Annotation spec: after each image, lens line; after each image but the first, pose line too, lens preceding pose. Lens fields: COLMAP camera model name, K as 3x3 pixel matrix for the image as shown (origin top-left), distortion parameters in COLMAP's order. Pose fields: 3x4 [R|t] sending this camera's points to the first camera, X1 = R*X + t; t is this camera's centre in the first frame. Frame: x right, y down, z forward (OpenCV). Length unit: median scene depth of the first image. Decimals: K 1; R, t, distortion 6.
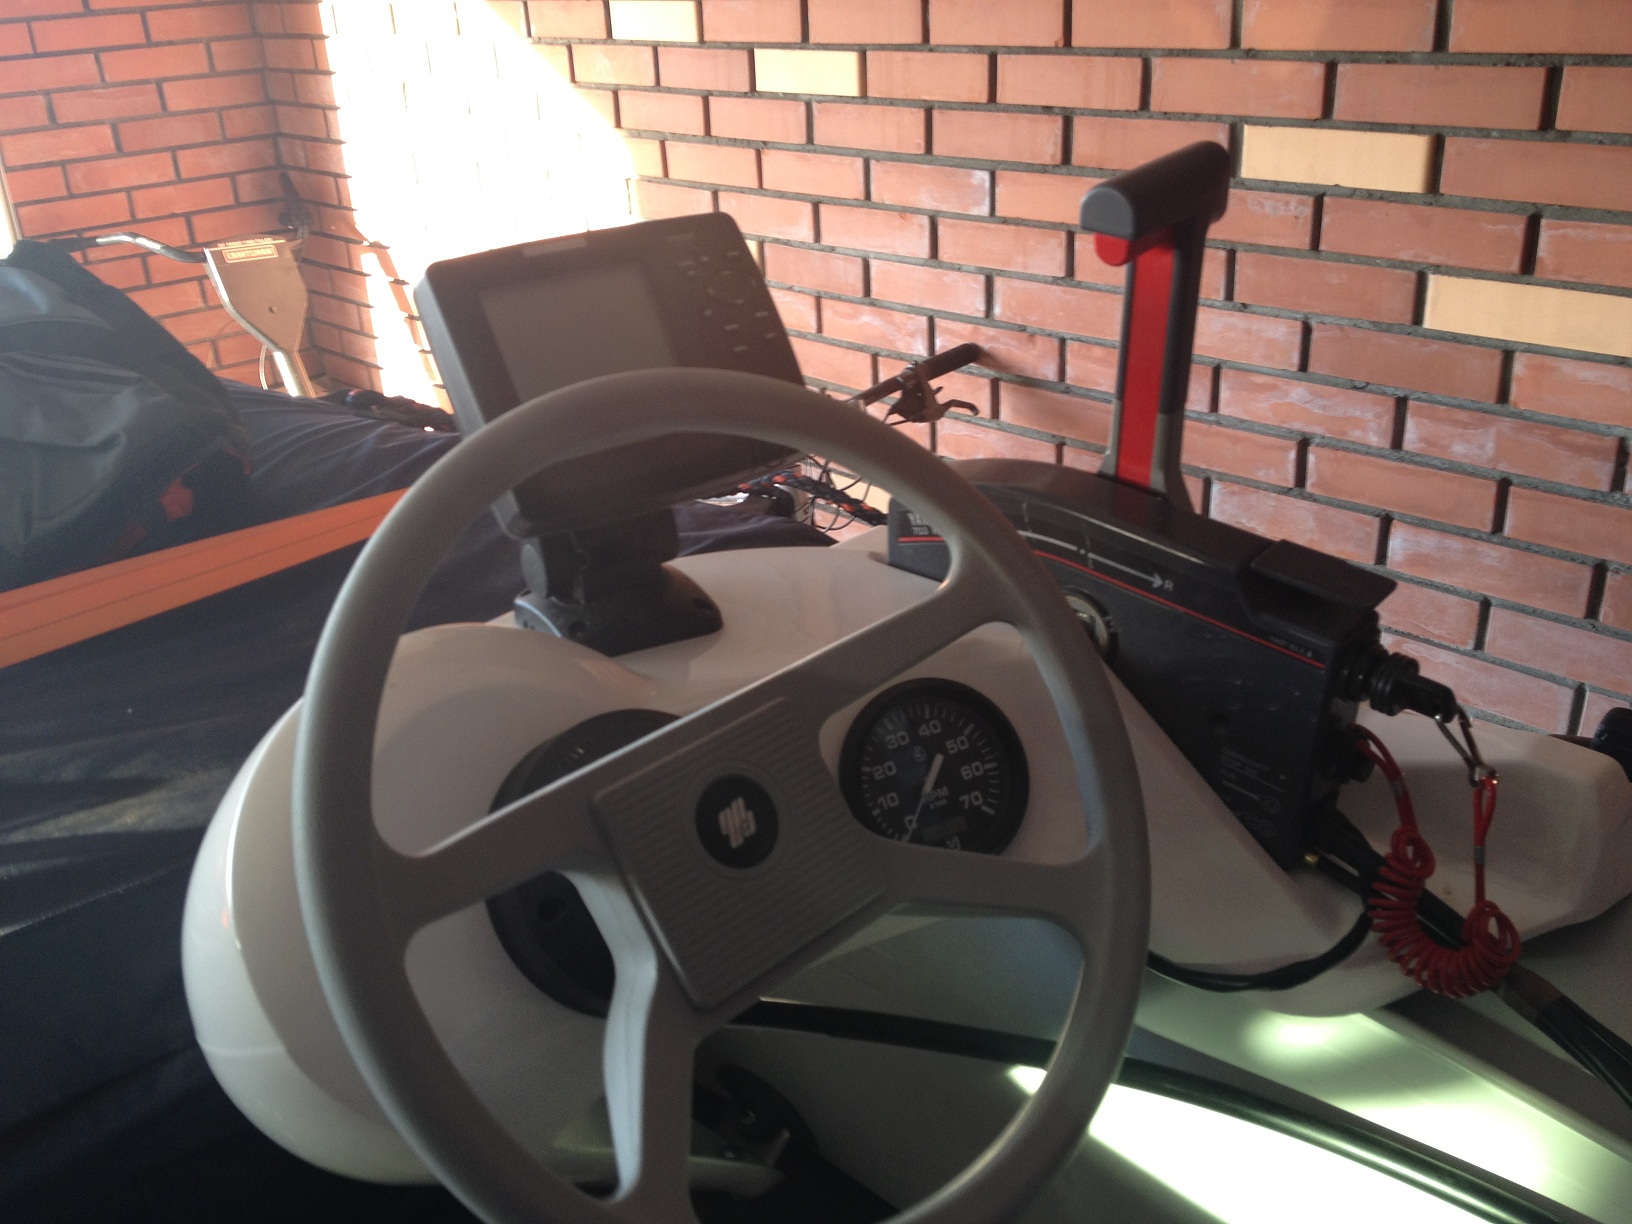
lens RADIAL K [[1578.6, 0, 844.9], [0, 1578.6, 590.0], [0, 0, 1]] dist [0.076137, -0.114446]
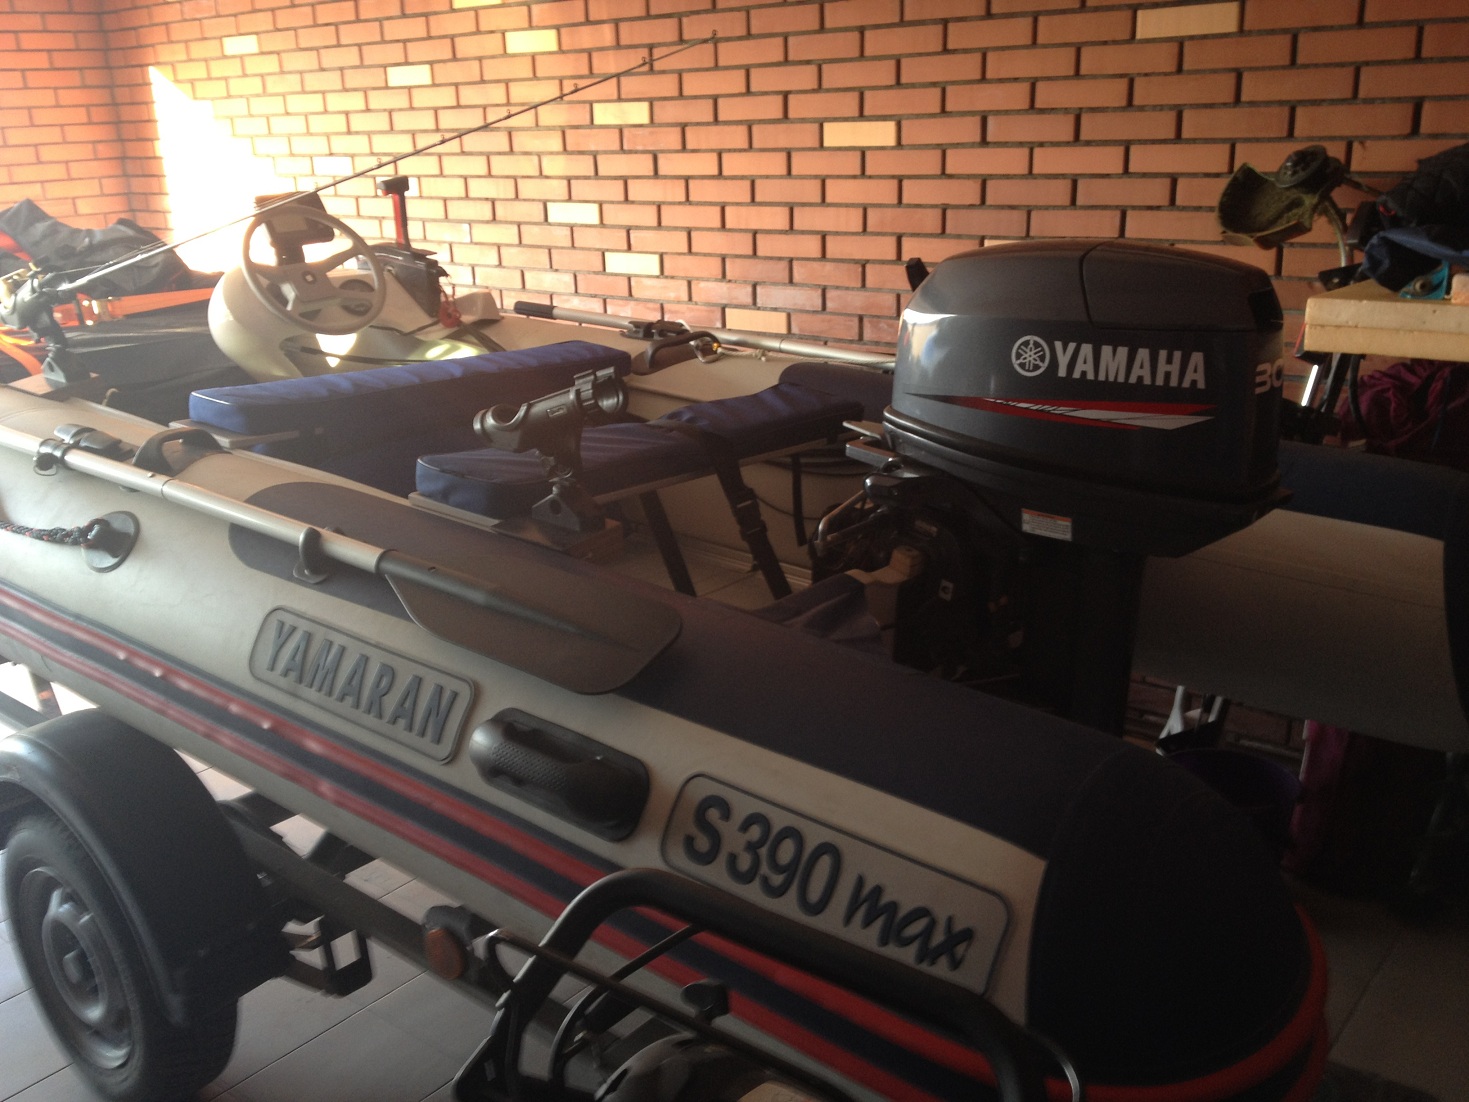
lens RADIAL K [[1436.6, 0, 734.5], [0, 1436.6, 551.0], [0, 0, 1]] dist [0.115038, -0.188699]
pose [[0.993416, -0.026870, 0.111366, 0.265442], [0.037465, 0.994851, -0.094168, 0.529902], [-0.108262, 0.097720, 0.989308, -1.384542]]
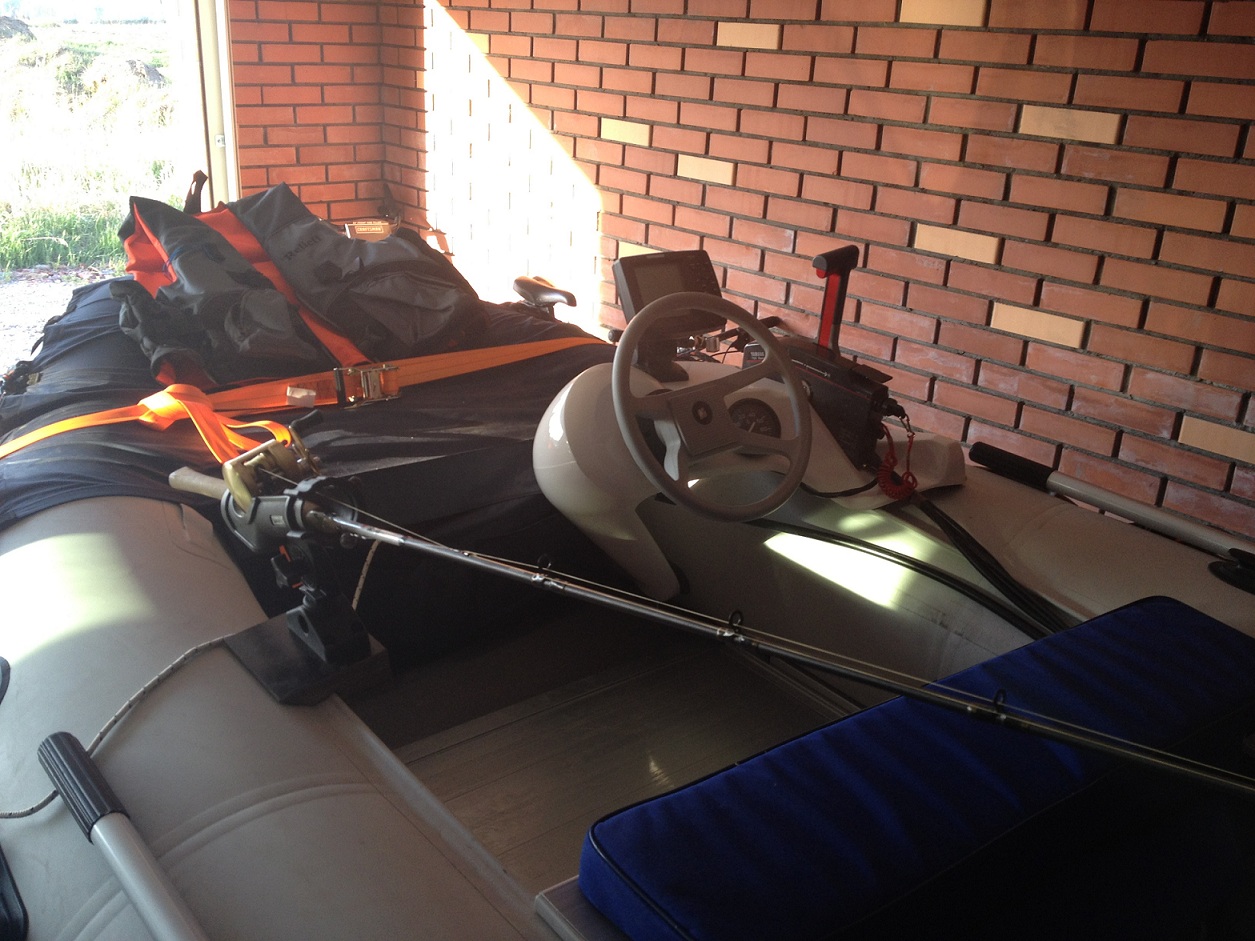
lens RADIAL K [[1227.3, 0, 627.5], [0, 1227.3, 470.5], [0, 0, 1]] dist [0.115038, -0.188699]
pose [[0.993919, 0.106665, -0.027335, -0.046264], [-0.107648, 0.993484, -0.037434, 0.126225], [0.023164, 0.040149, 0.998925, -0.591913]]
